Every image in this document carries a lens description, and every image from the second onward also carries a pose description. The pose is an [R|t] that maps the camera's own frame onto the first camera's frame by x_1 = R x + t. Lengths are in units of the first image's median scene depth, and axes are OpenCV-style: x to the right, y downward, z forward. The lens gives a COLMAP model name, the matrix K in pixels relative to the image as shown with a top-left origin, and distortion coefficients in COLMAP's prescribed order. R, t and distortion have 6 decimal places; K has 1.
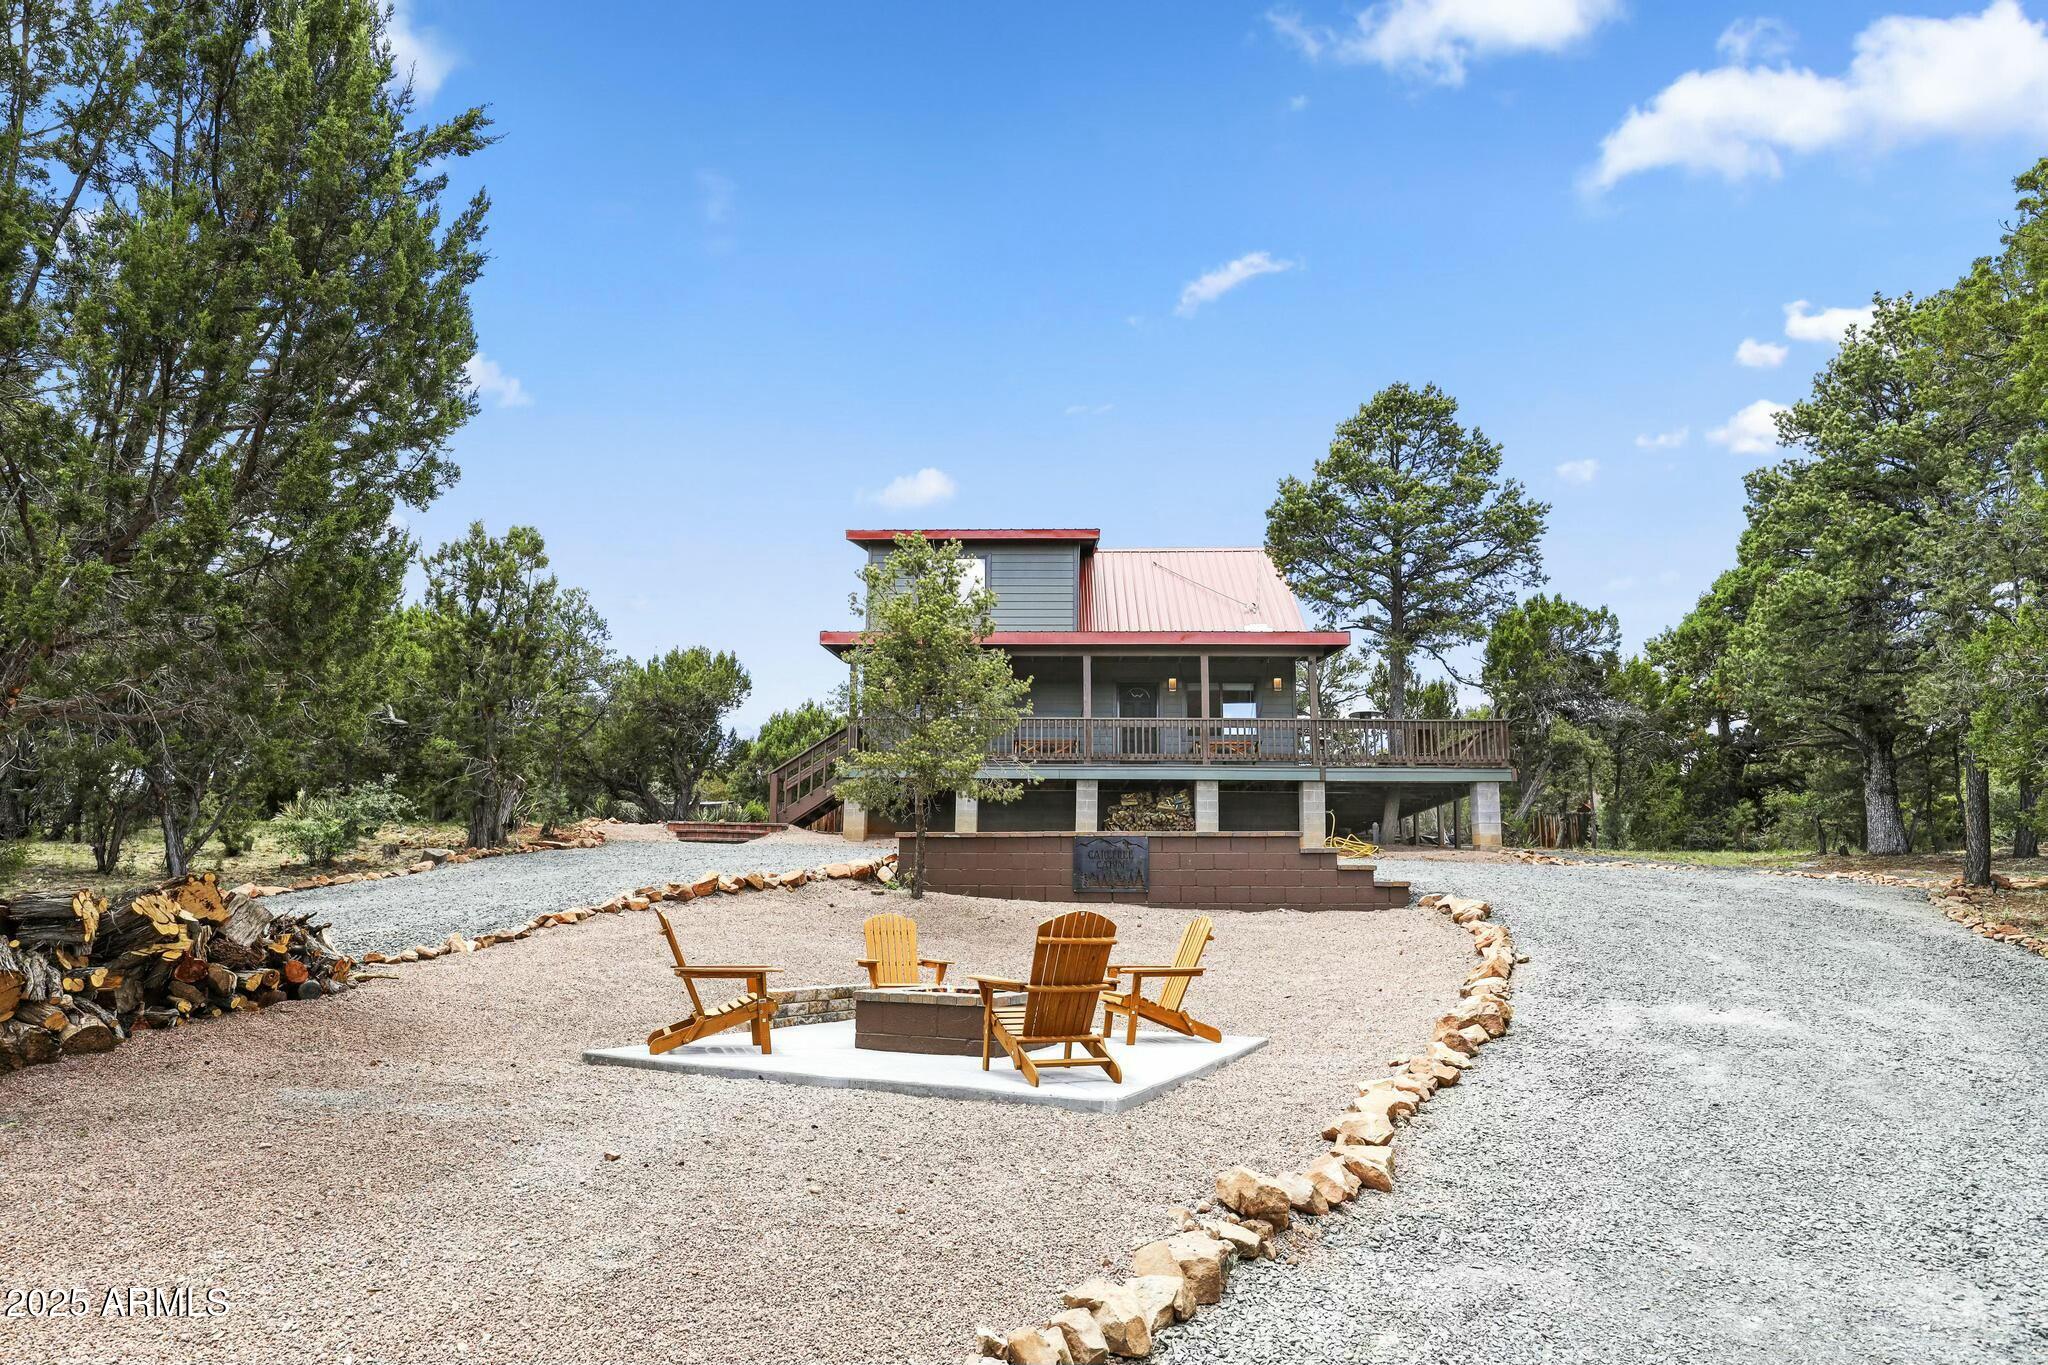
lens RADIAL K [[1179.6, 0, 1022.9], [0, 1179.6, 649.8], [0, 0, 1]] dist [-0.022464, 0.000734]
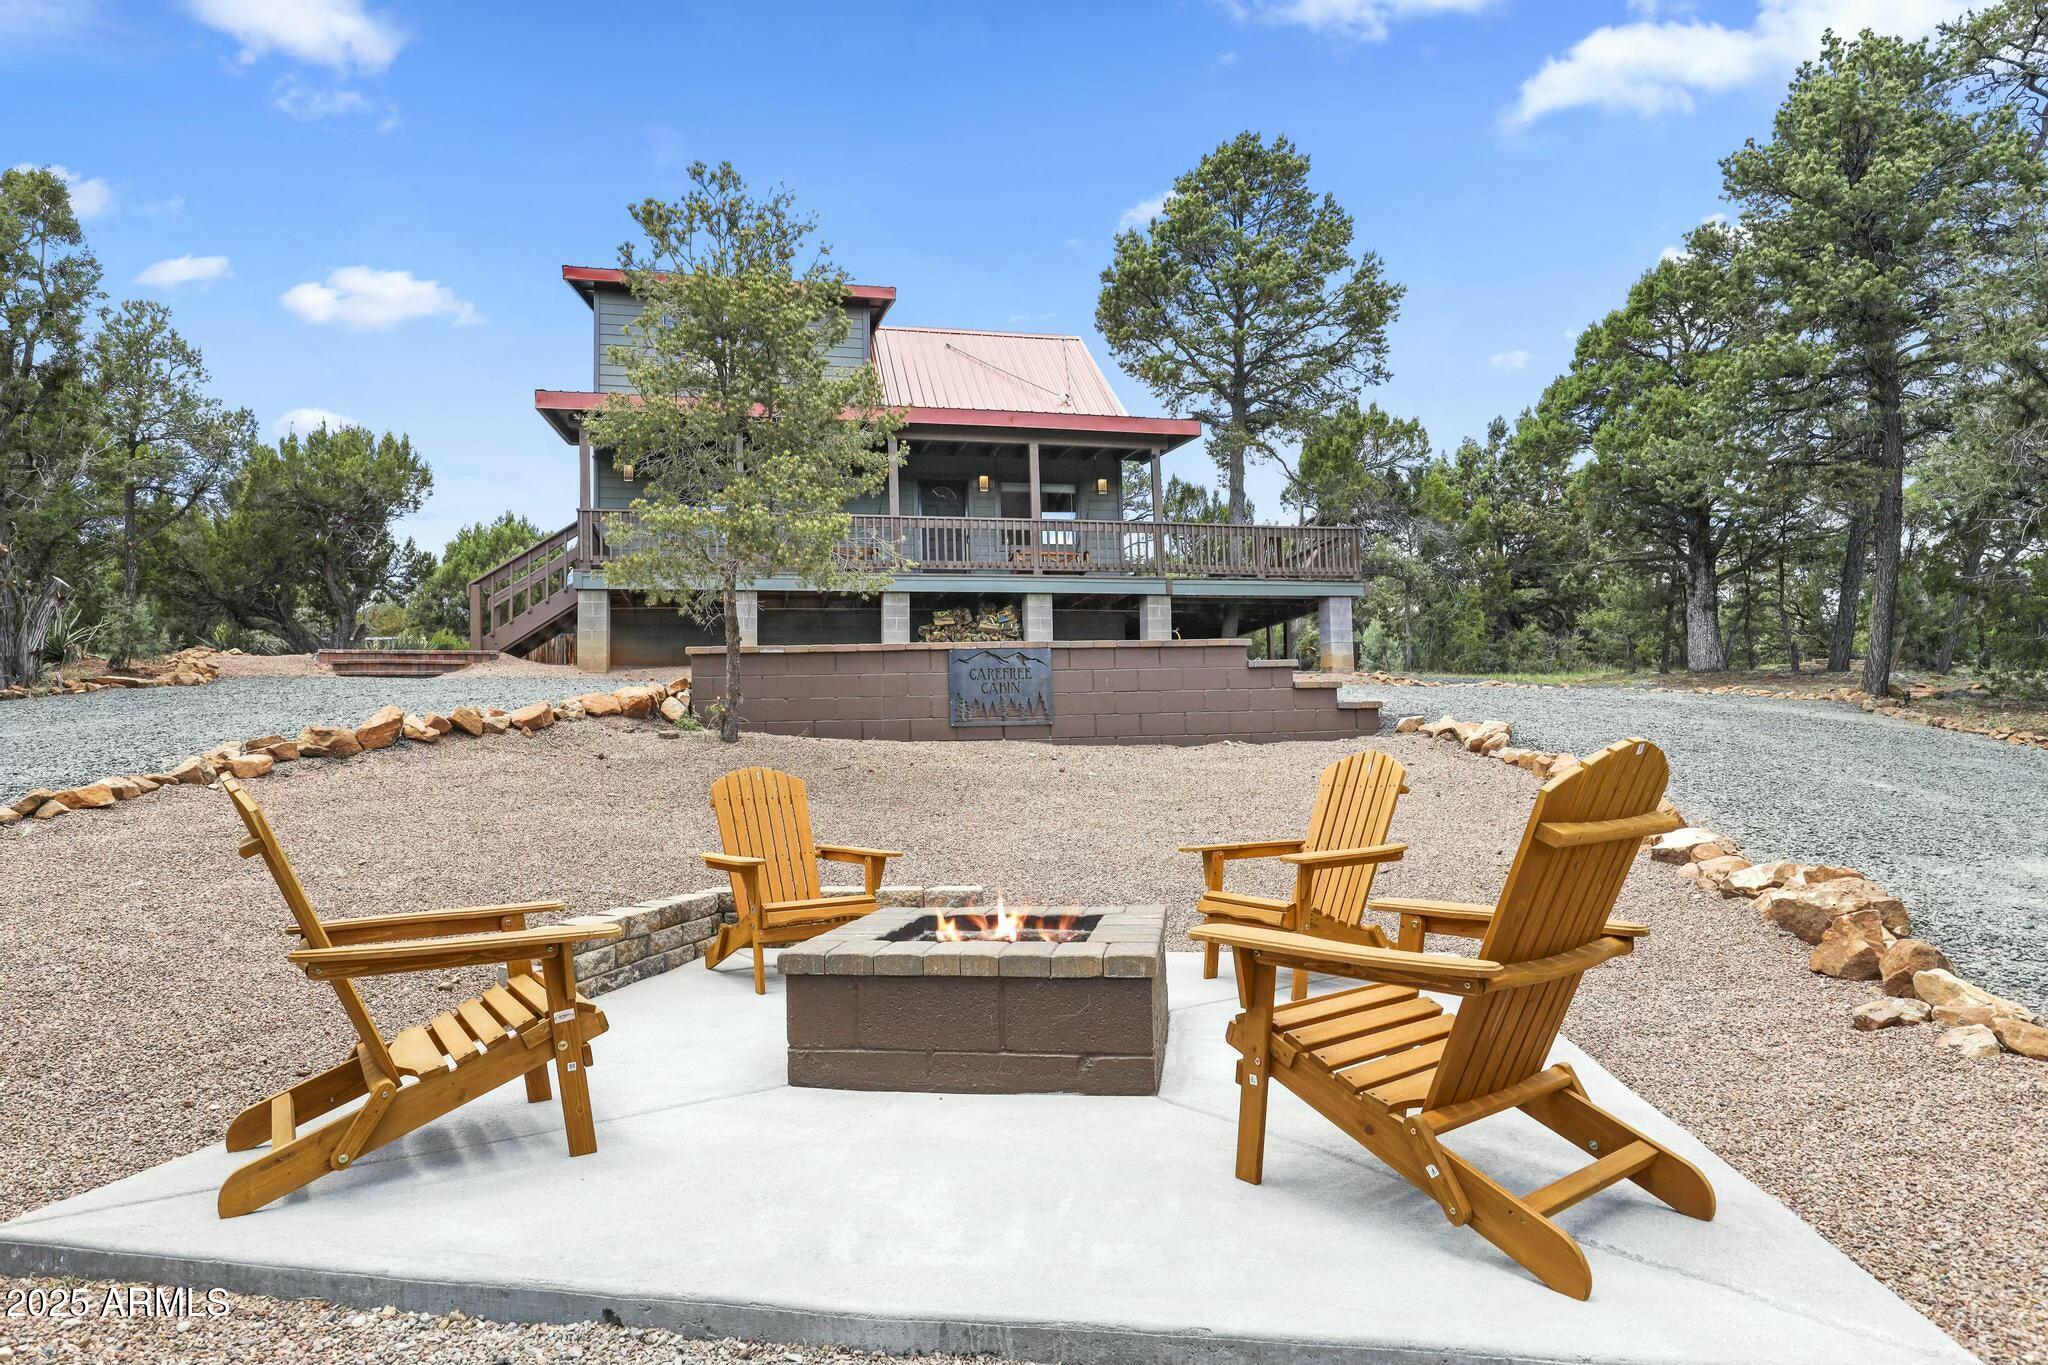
lens RADIAL K [[1179.6, 0, 1022.9], [0, 1179.6, 649.8], [0, 0, 1]] dist [-0.022464, 0.000734]
pose [[0.970599, -0.012918, 0.240354, -0.054238], [-0.018700, 0.991494, 0.128803, 0.043520], [-0.239973, -0.129511, 0.962102, 0.201679]]
